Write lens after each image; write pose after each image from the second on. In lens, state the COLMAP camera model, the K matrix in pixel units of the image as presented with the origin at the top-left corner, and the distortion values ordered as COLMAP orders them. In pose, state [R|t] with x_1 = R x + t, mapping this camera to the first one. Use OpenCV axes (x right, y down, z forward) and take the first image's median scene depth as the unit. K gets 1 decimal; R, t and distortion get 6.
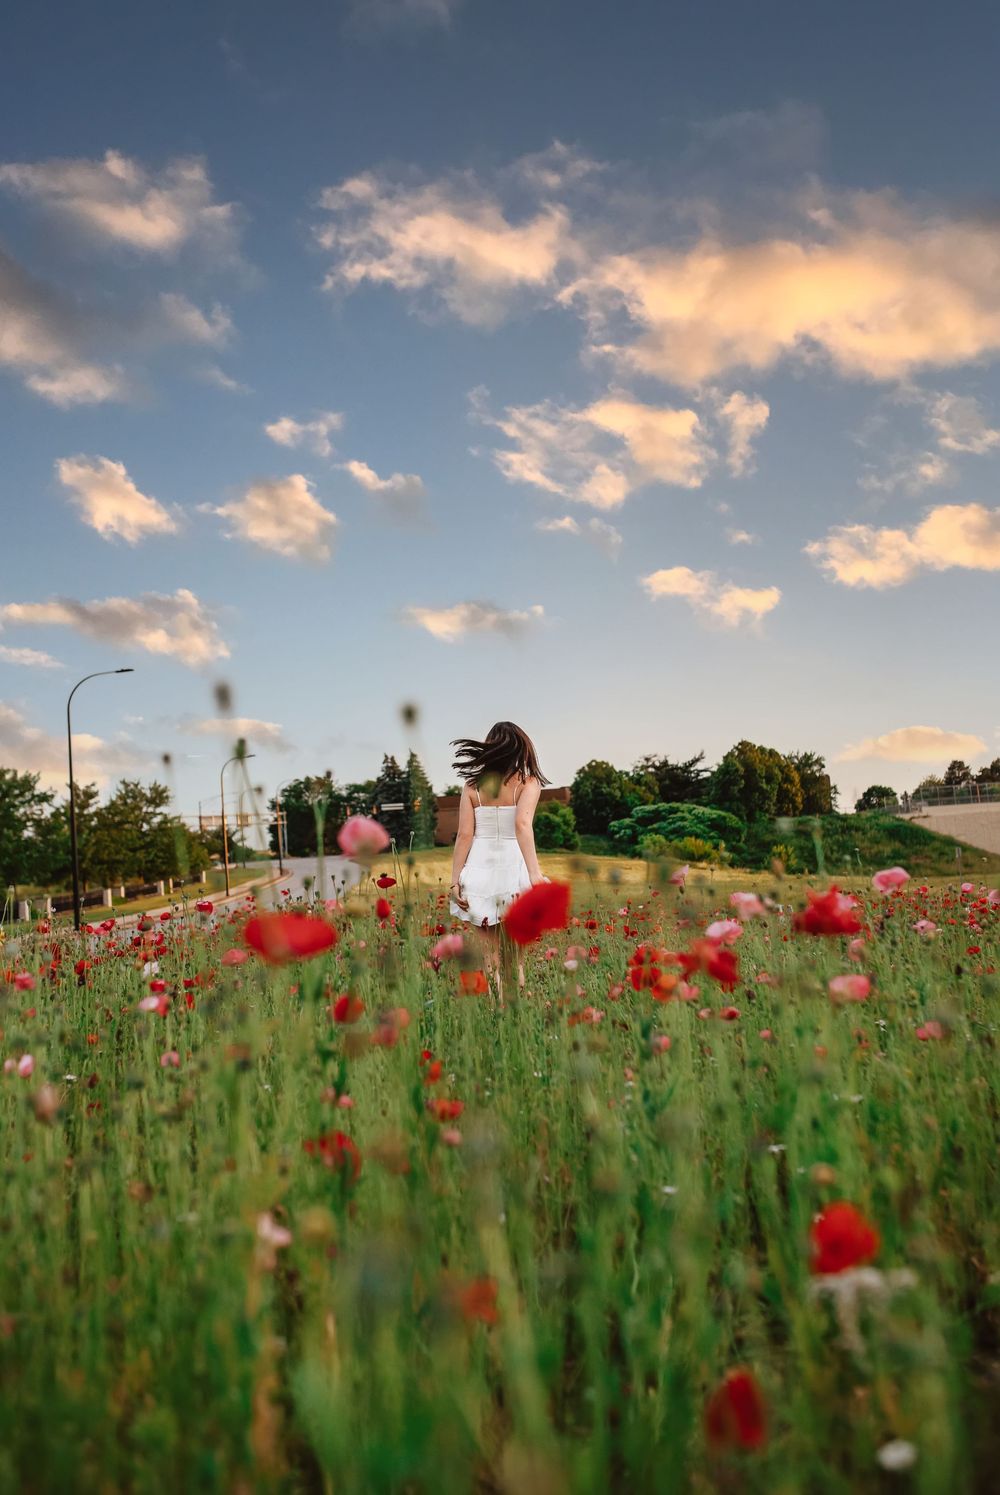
lens RADIAL K [[1538.2, 0, 469.9], [0, 1538.2, 784.4], [0, 0, 1]] dist [-0.226664, 0.000000]
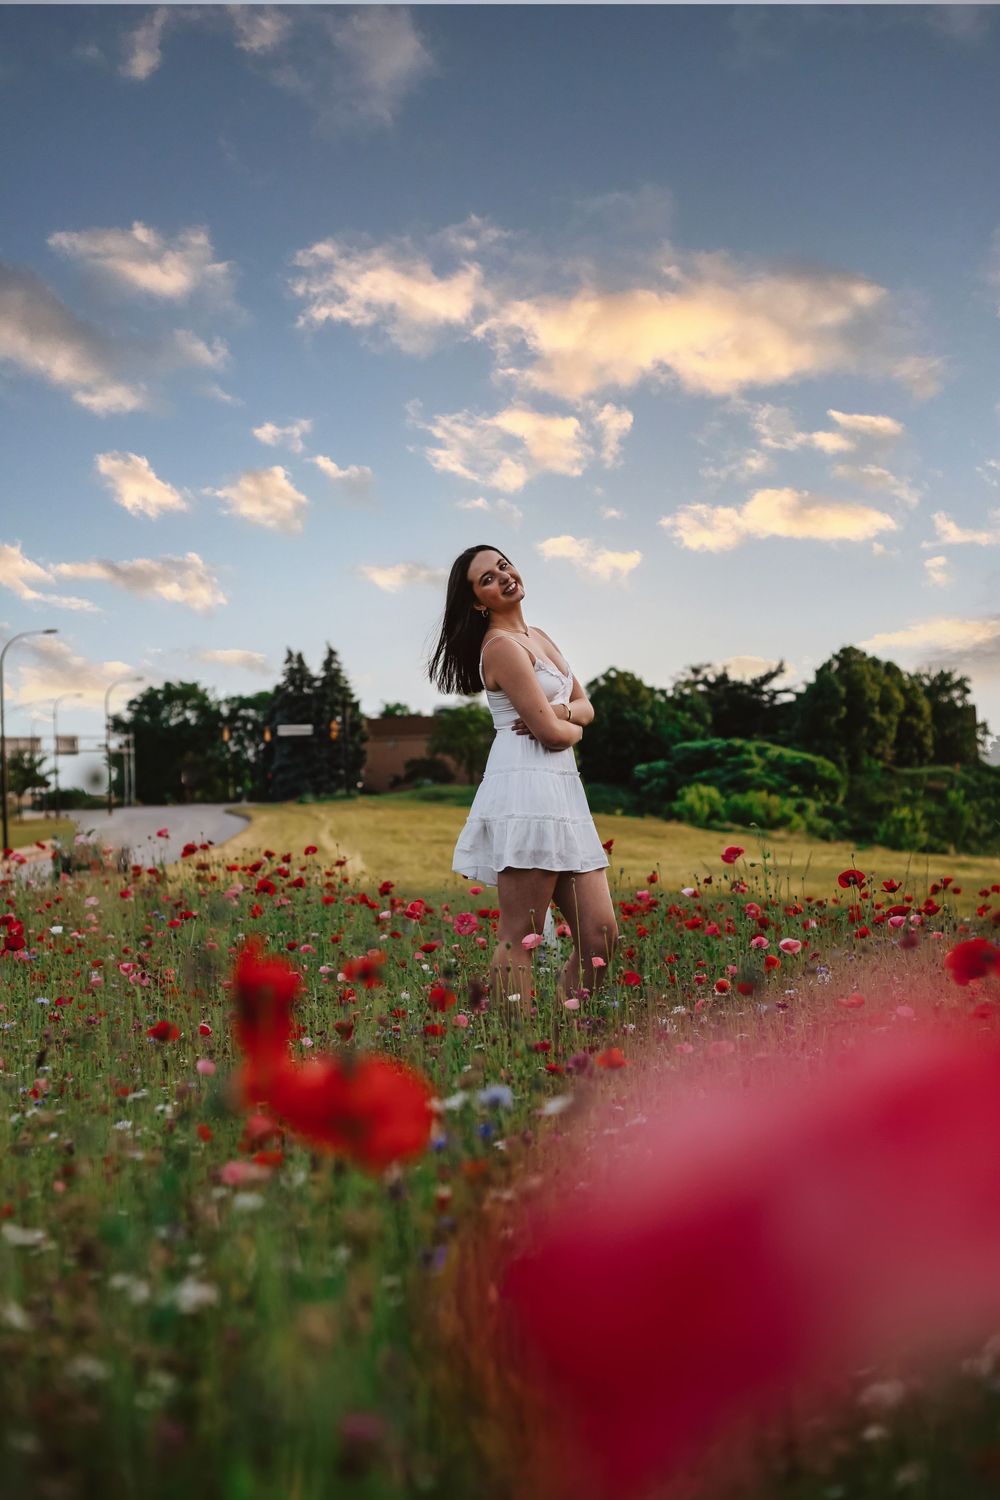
lens RADIAL K [[2613.0, 0, 501.8], [0, 2613.0, 753.4], [0, 0, 1]] dist [-0.223749, 0.000000]
pose [[0.999696, 0.000079, 0.024664, 0.026827], [-0.000436, 0.999895, 0.014484, 0.014315], [-0.024661, -0.014490, 0.999591, -1.303569]]
